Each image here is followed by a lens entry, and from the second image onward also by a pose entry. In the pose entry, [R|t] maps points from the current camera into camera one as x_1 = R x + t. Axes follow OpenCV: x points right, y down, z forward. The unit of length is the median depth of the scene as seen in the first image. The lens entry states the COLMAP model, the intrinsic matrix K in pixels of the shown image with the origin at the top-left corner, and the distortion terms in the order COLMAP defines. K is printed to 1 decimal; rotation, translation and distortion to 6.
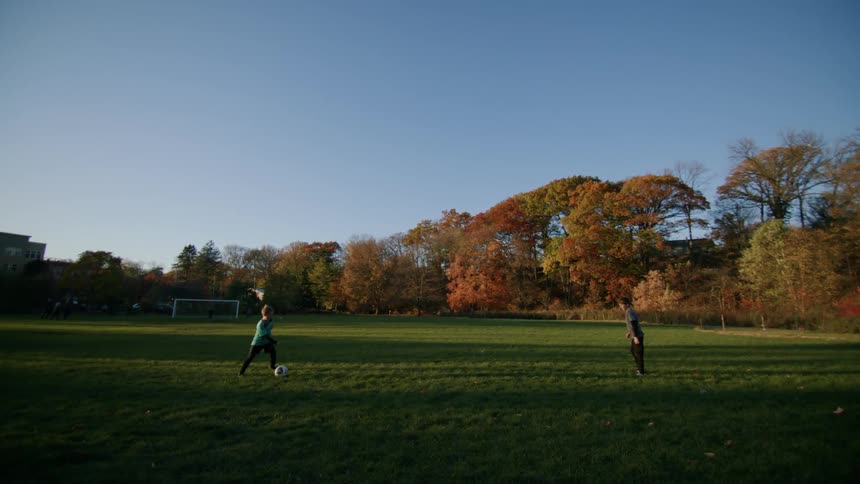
lens RADIAL K [[381.0, 0, 431.2], [0, 381.0, 233.6], [0, 0, 1]] dist [-0.002955, -0.011684]
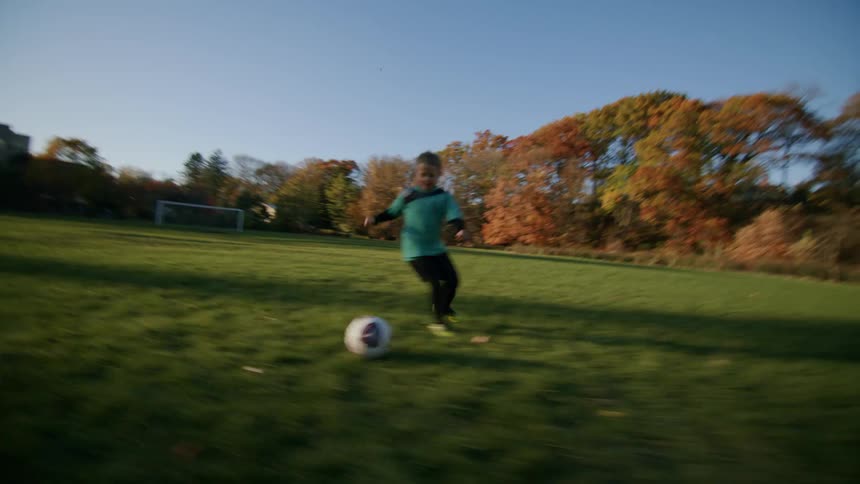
lens RADIAL K [[381.0, 0, 431.2], [0, 381.0, 233.6], [0, 0, 1]] dist [-0.002955, -0.011684]
pose [[0.997077, 0.072953, -0.022698, -0.045604], [-0.067758, 0.981608, 0.178479, 0.026365], [0.035301, -0.176420, 0.983682, 0.109592]]
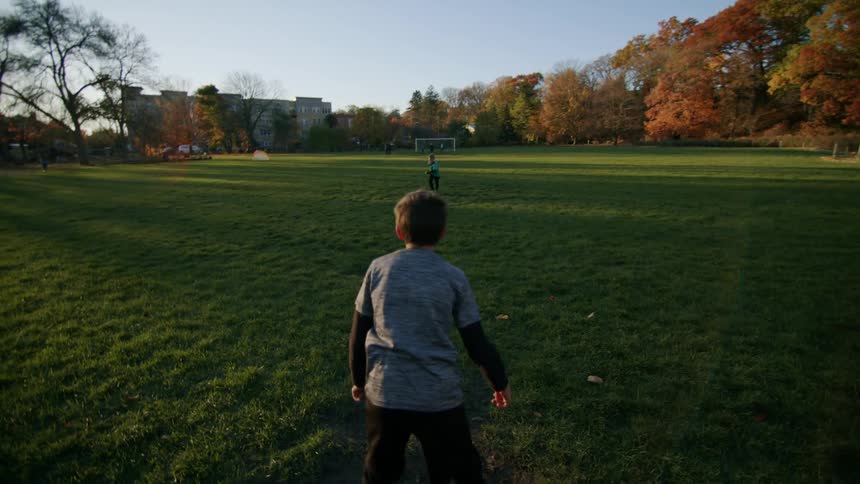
lens RADIAL K [[381.0, 0, 431.2], [0, 381.0, 233.6], [0, 0, 1]] dist [-0.002955, -0.011684]
pose [[0.859478, 0.091984, -0.502829, 0.071096], [0.130179, 0.911857, 0.389321, -0.027090], [0.494319, -0.400071, 0.771746, -0.118682]]
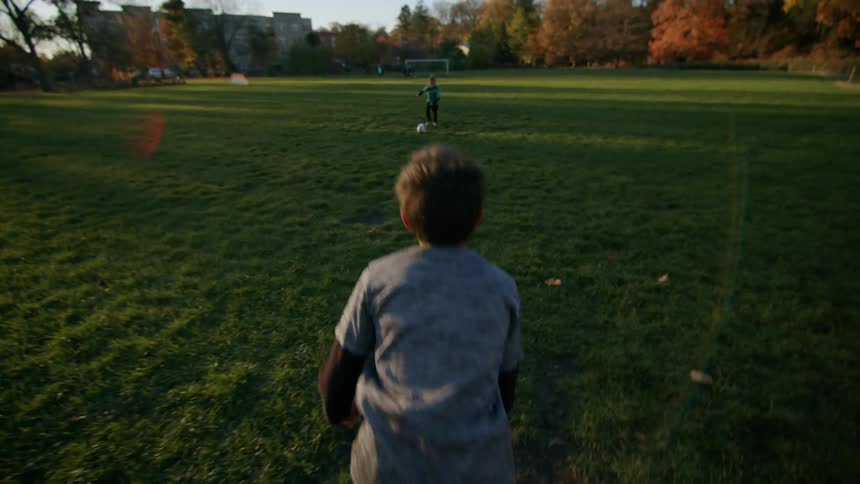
lens RADIAL K [[381.0, 0, 431.2], [0, 381.0, 233.6], [0, 0, 1]] dist [-0.002955, -0.011684]
pose [[0.871761, 0.173258, -0.458273, 0.065598], [0.125730, 0.824941, 0.551058, -0.025525], [0.473523, -0.538009, 0.697368, -0.114498]]
